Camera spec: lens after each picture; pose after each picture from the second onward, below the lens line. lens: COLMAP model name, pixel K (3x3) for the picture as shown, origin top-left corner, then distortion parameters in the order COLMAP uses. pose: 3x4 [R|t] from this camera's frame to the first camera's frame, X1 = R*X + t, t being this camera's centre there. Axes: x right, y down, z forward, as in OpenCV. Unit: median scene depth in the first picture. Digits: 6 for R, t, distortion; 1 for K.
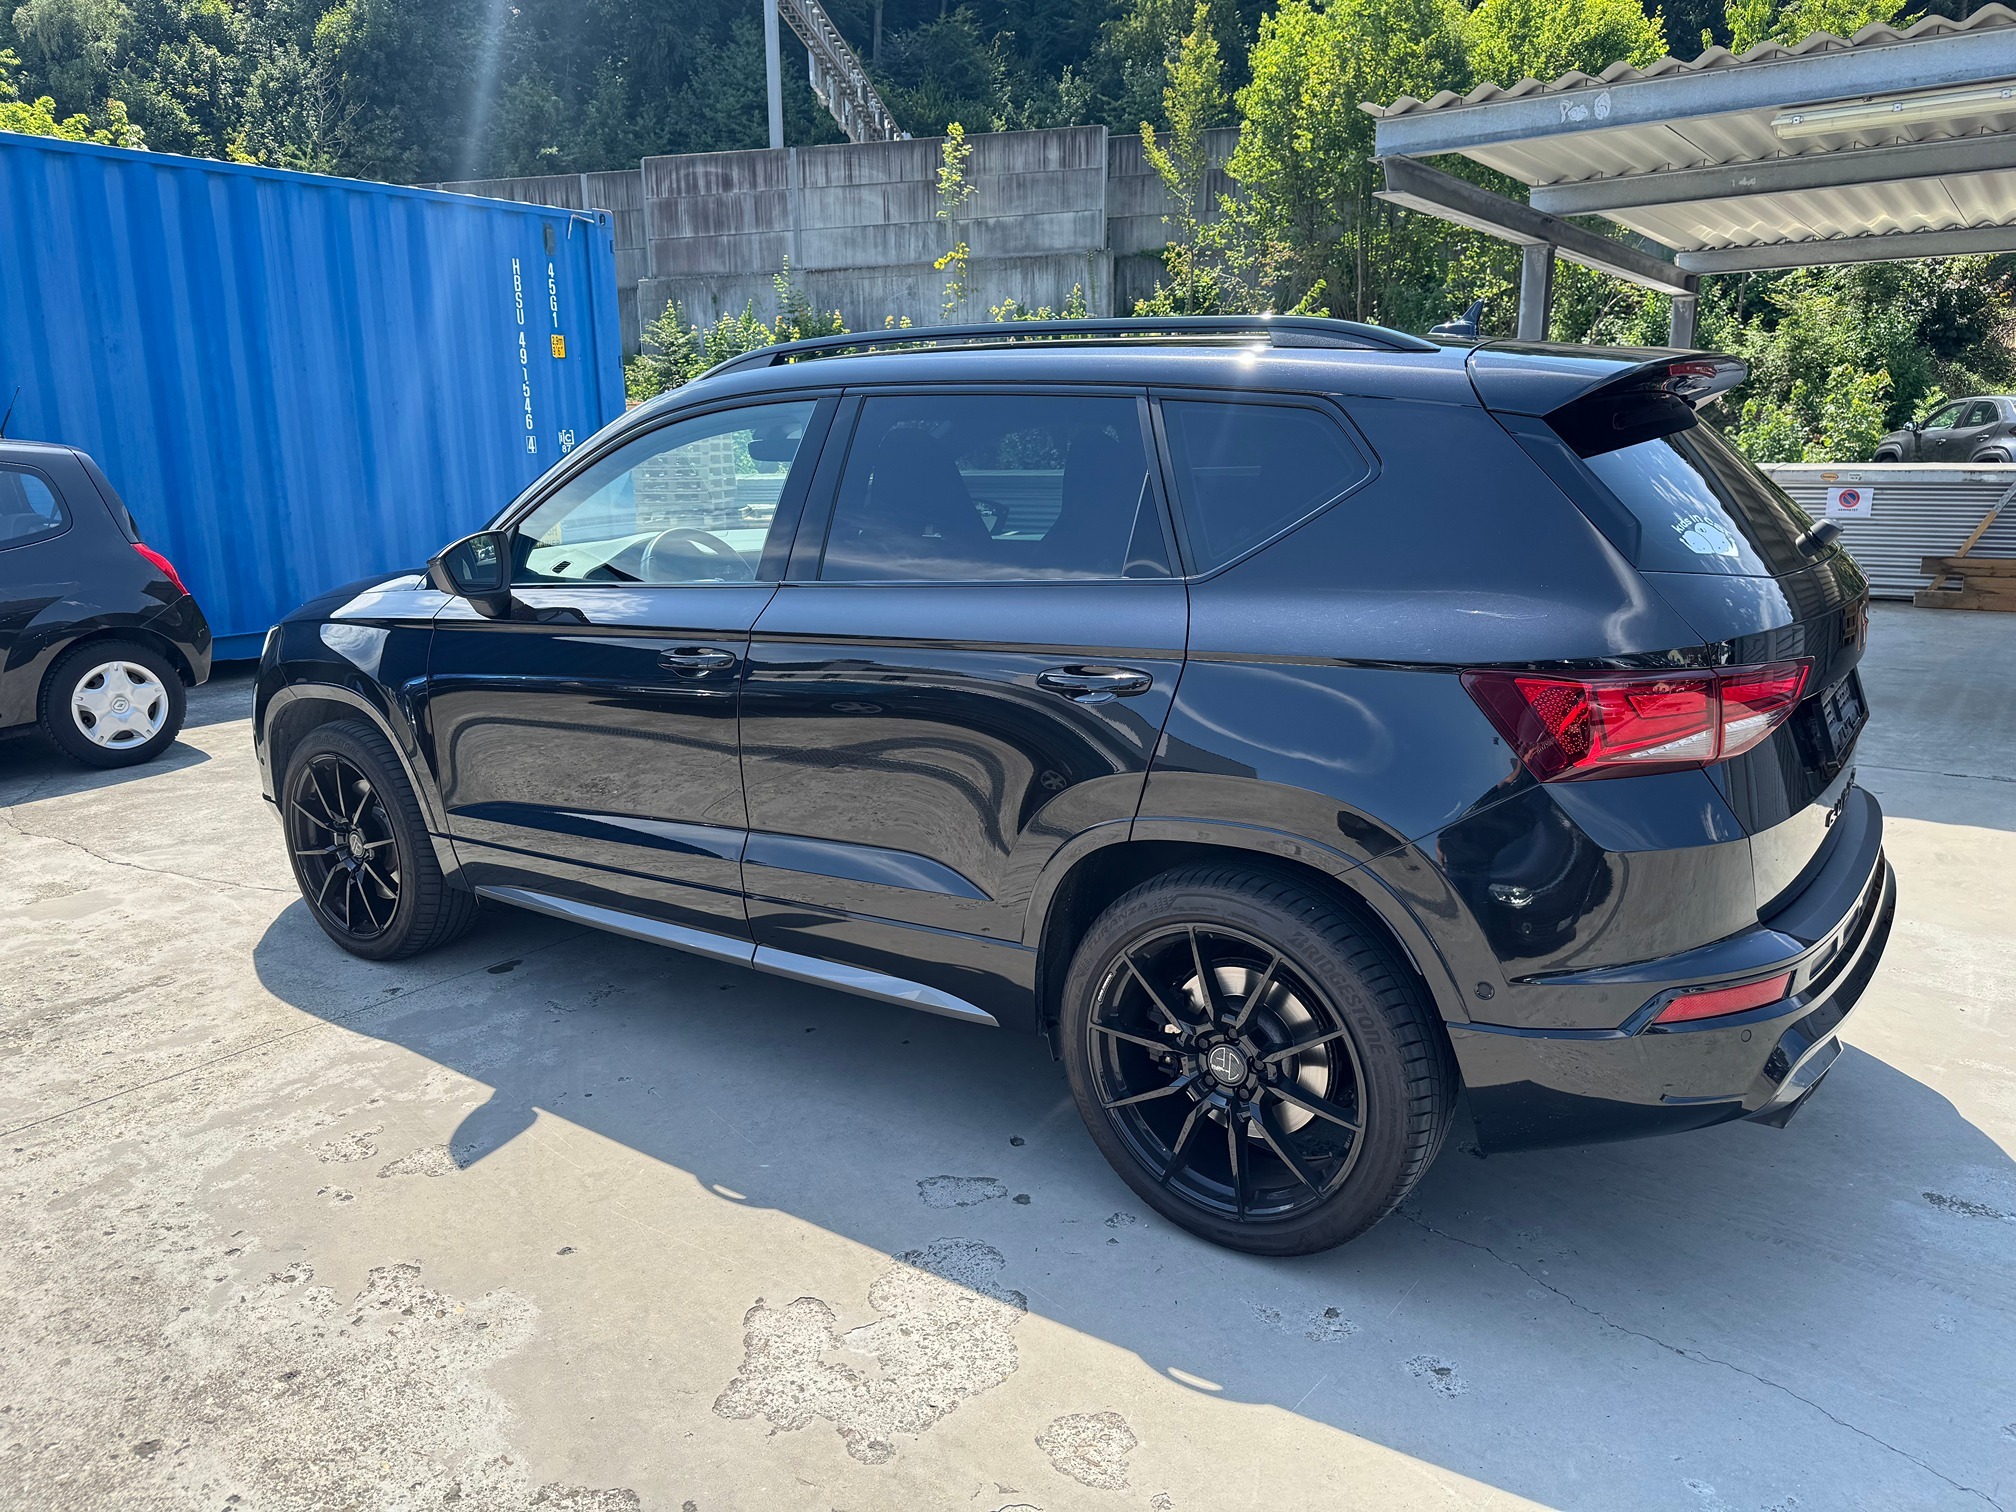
lens RADIAL K [[1420.8, 0, 1002.3], [0, 1420.8, 771.6], [0, 0, 1]] dist [0.026564, -0.034421]
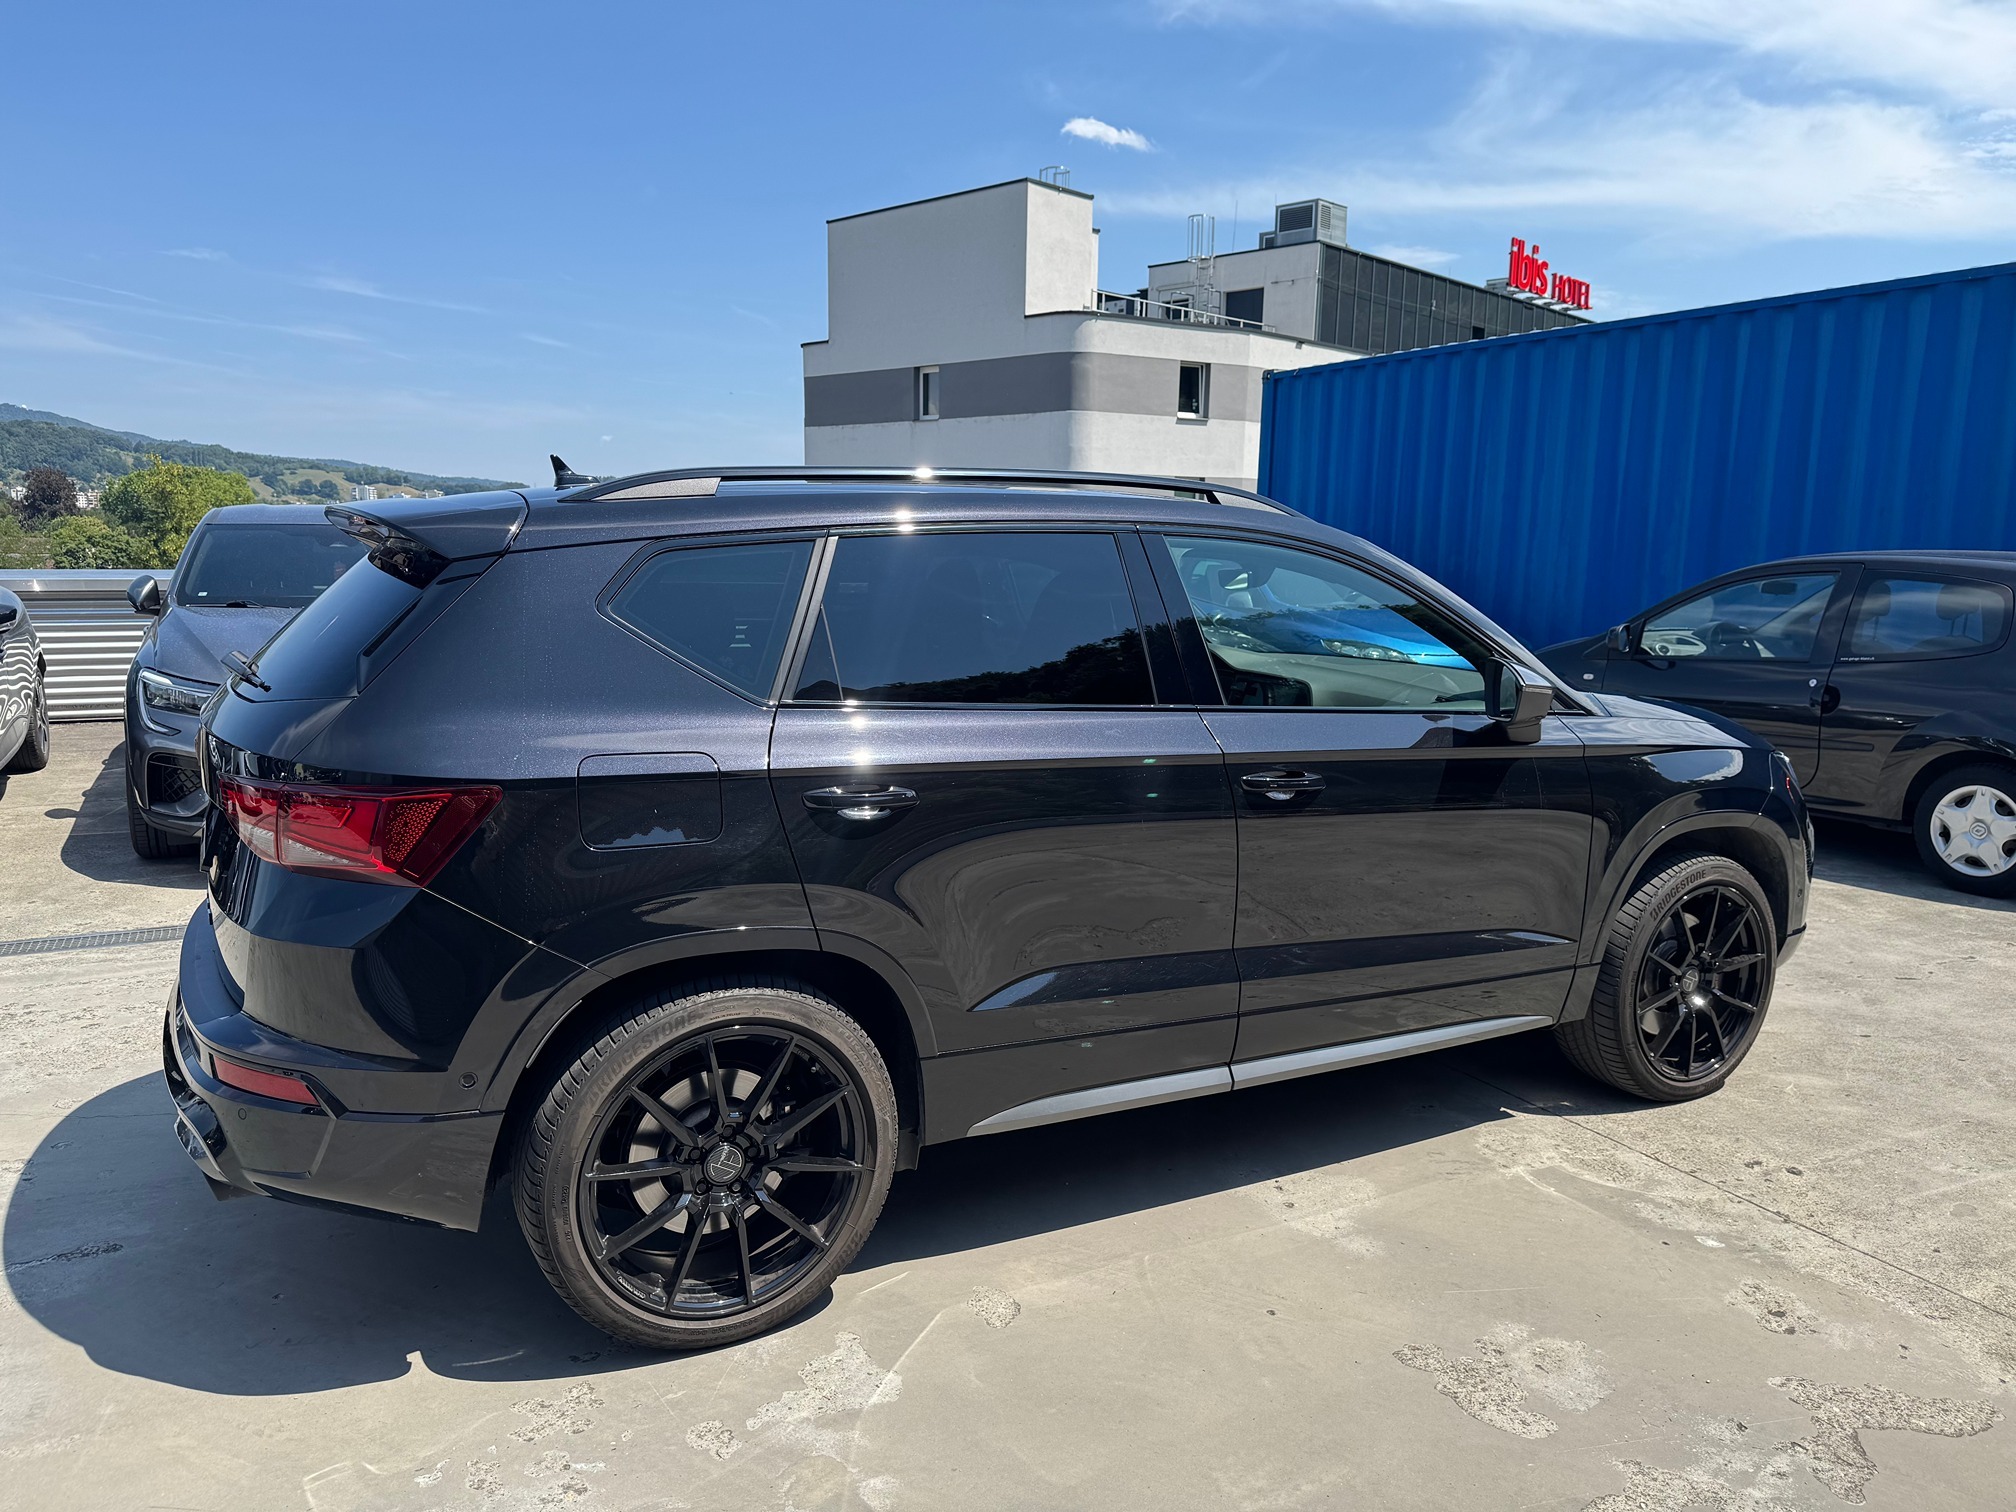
lens RADIAL K [[1420.8, 0, 1008.4], [0, 1420.8, 773.7], [0, 0, 1]] dist [0.026564, -0.034421]
pose [[-0.439870, 0.154830, -0.884614, 0.321814], [-0.212714, 0.939034, 0.270126, -0.126458], [0.872506, 0.306990, -0.380119, 0.485150]]
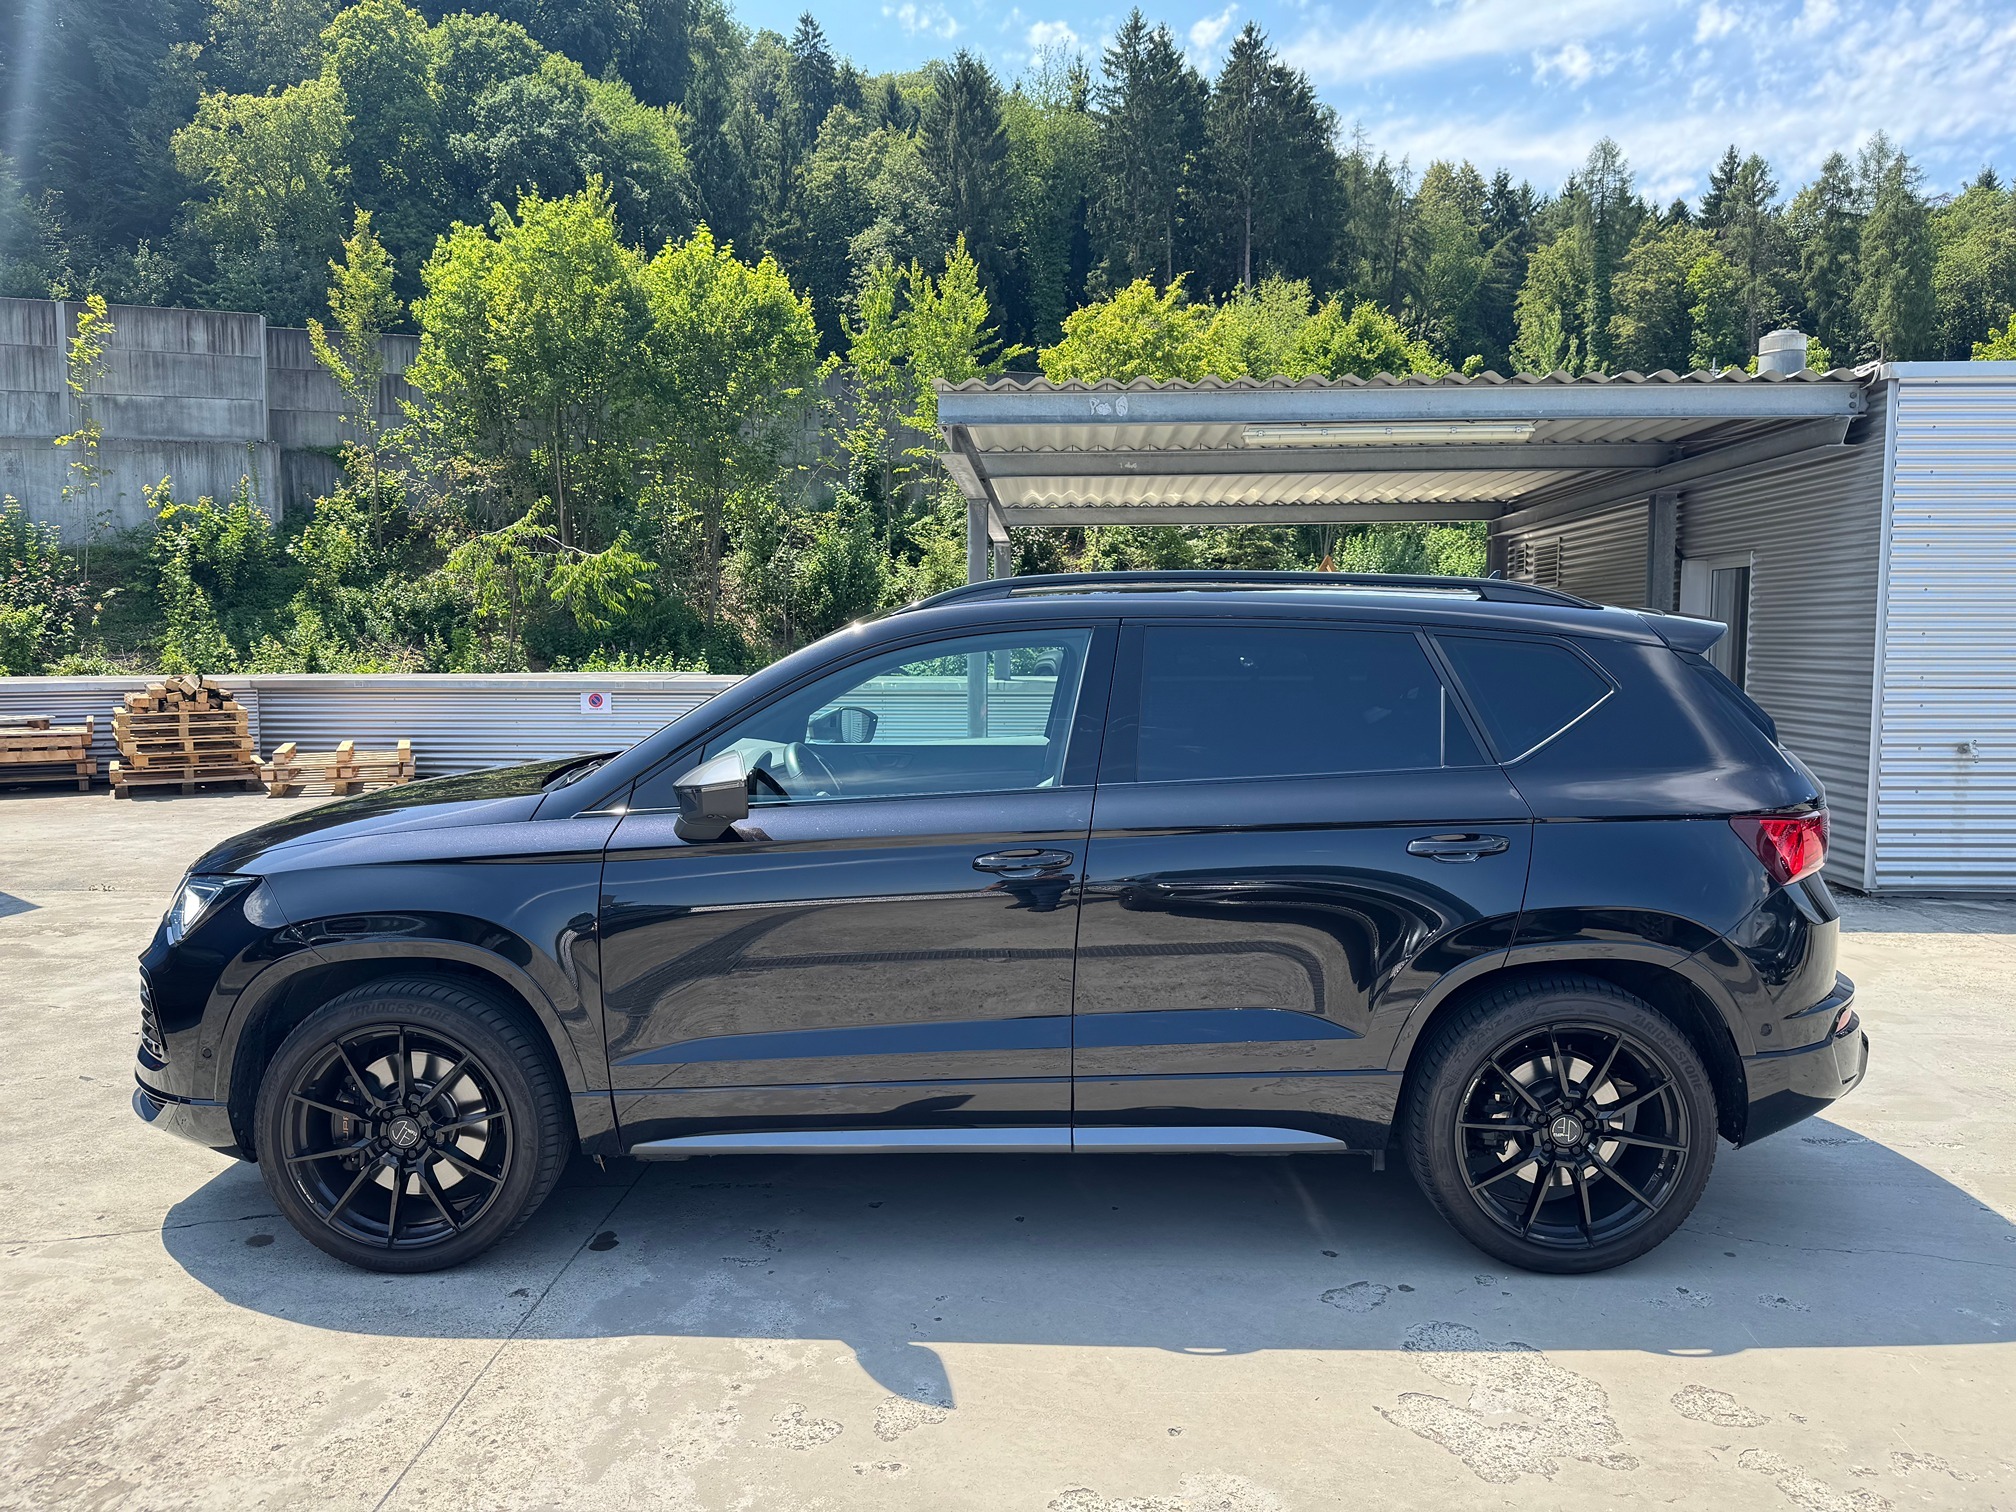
lens RADIAL K [[1420.8, 0, 1017.3], [0, 1420.8, 775.8], [0, 0, 1]] dist [0.026564, -0.034421]
pose [[0.819769, -0.038377, 0.571407, -0.238604], [0.117205, 0.987876, -0.101800, -0.010374], [-0.560572, 0.150424, 0.814329, 0.036580]]
